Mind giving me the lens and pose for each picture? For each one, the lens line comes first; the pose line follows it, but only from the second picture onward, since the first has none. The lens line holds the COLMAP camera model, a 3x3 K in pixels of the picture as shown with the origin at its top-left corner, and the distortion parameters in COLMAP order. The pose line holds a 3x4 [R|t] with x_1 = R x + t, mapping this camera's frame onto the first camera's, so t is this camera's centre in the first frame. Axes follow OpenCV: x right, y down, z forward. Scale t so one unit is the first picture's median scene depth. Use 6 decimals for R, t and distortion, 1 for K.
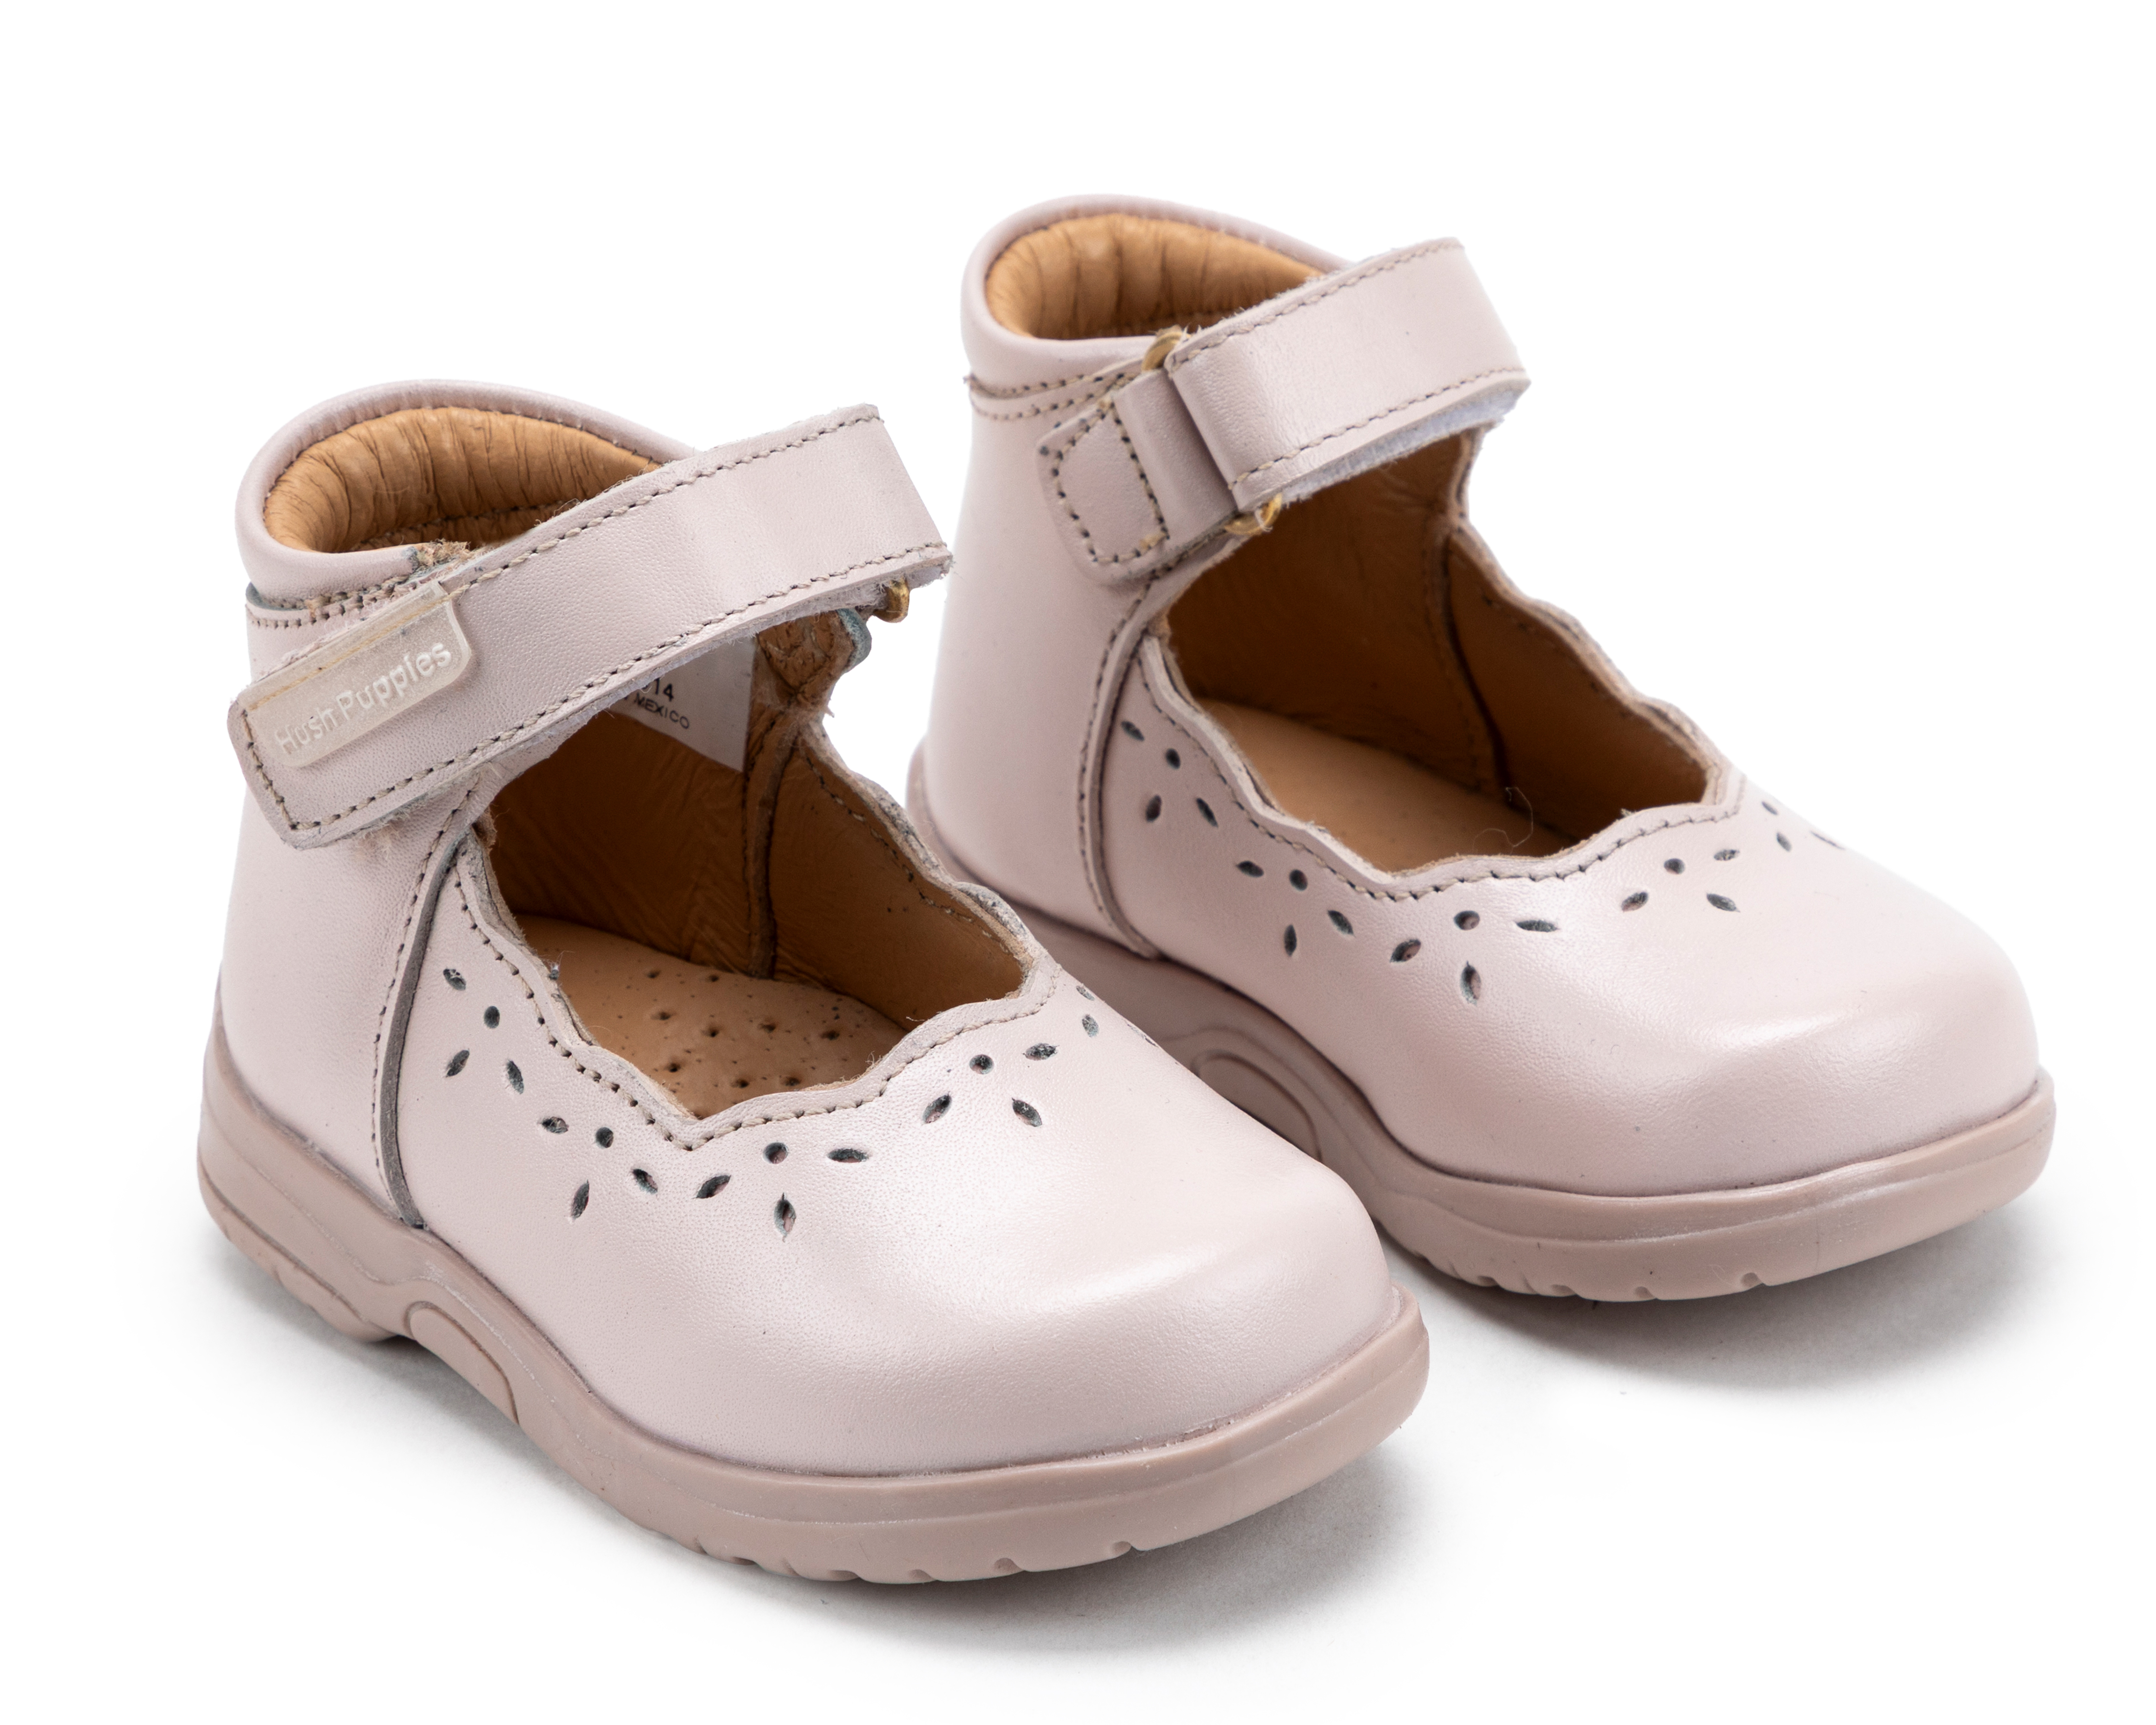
lens RADIAL K [[9741.1, 0, 1077.6], [0, 9741.1, 862.4], [0, 0, 1]] dist [-0.046249, 0.000000]
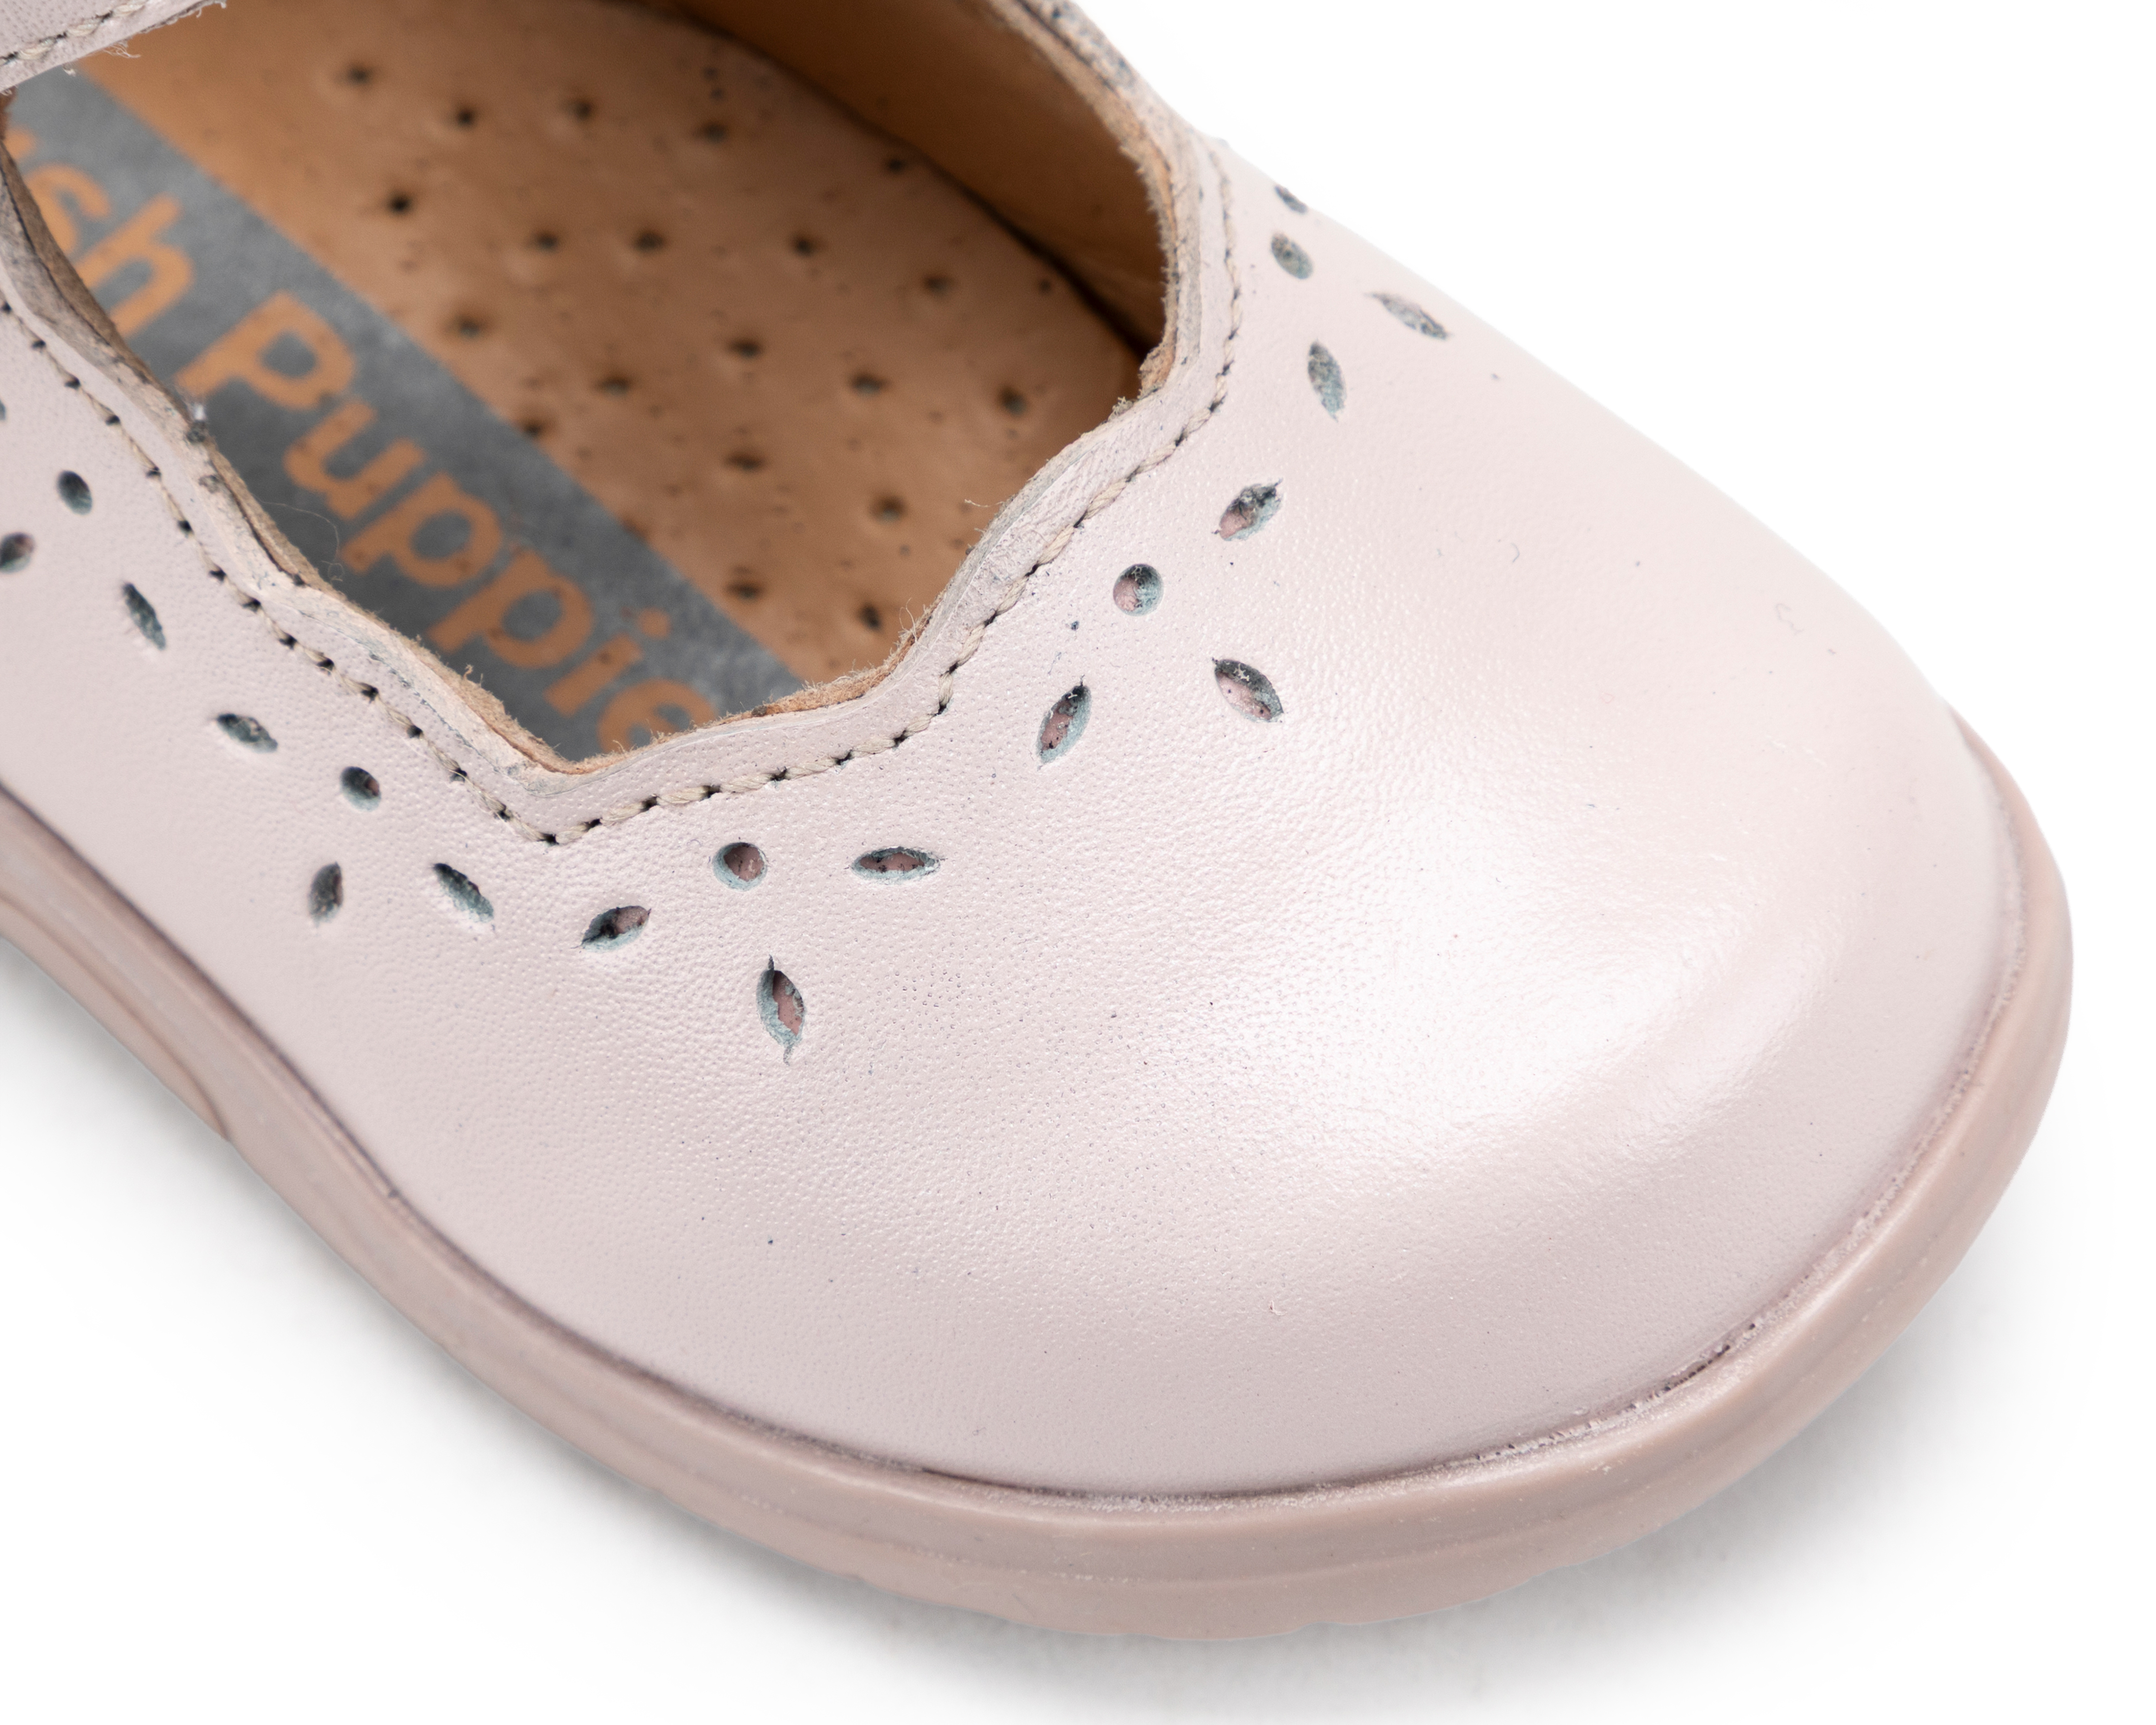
lens RADIAL K [[9741.1, 0, 1079.0], [0, 9741.1, 862.3], [0, 0, 1]] dist [-0.046249, 0.000000]
pose [[0.990164, -0.134354, 0.039047, -0.032780], [0.101257, 0.880715, 0.462697, -0.186053], [-0.096554, -0.454192, 0.885656, 0.570613]]
